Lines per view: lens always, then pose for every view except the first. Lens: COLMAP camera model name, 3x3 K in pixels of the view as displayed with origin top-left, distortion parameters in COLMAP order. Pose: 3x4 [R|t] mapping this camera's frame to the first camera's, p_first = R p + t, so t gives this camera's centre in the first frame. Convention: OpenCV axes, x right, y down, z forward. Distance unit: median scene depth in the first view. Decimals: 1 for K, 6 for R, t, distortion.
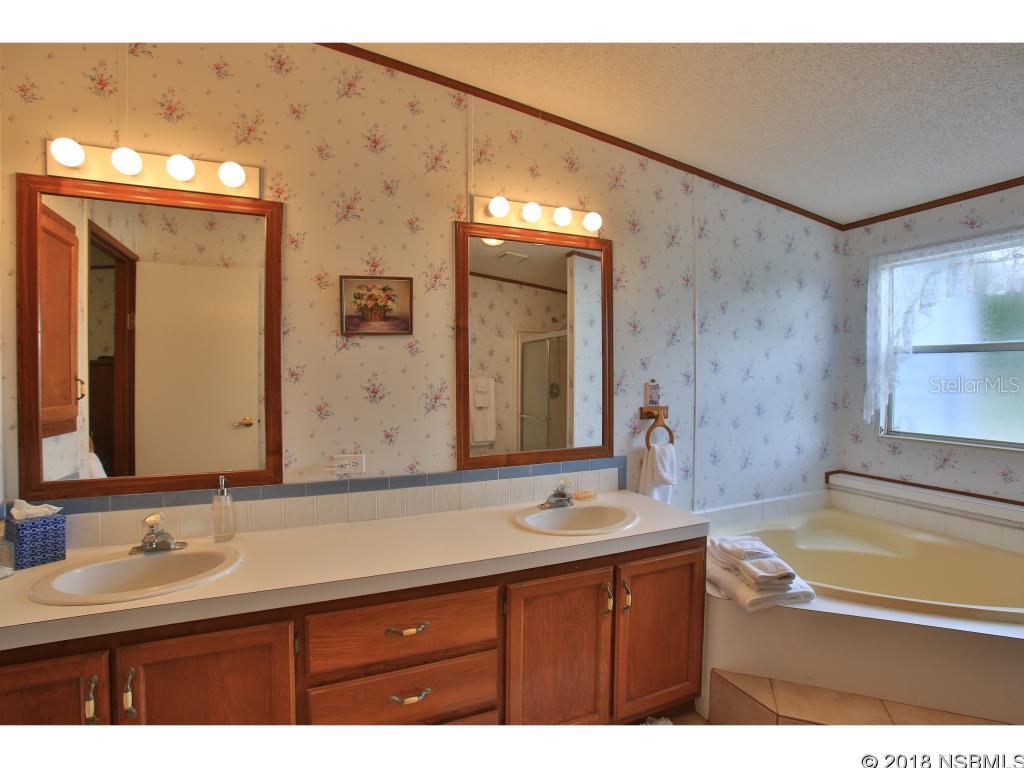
lens RADIAL K [[500.8, 0, 502.9], [0, 500.8, 384.0], [0, 0, 1]] dist [-0.054833, 0.017296]
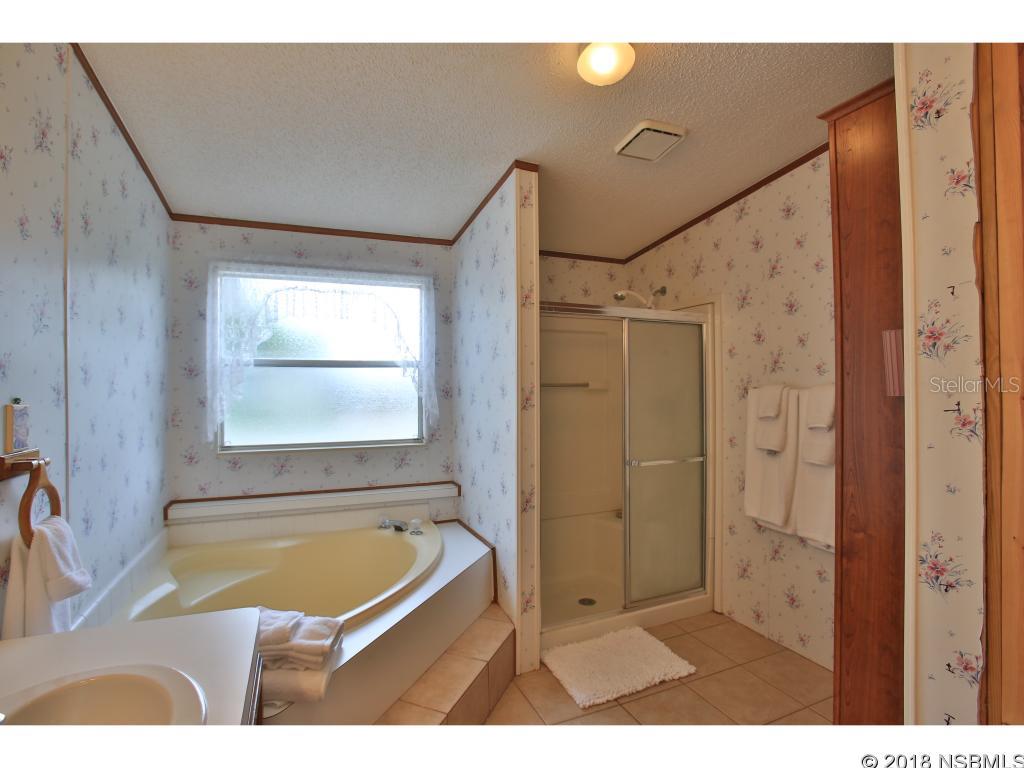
lens RADIAL K [[500.8, 0, 504.6], [0, 500.8, 376.9], [0, 0, 1]] dist [-0.054833, 0.017296]
pose [[0.012464, 0.017028, 0.999777, -0.170498], [0.023036, 0.999585, -0.017312, -0.010464], [-0.999657, 0.023246, 0.012067, 0.467755]]
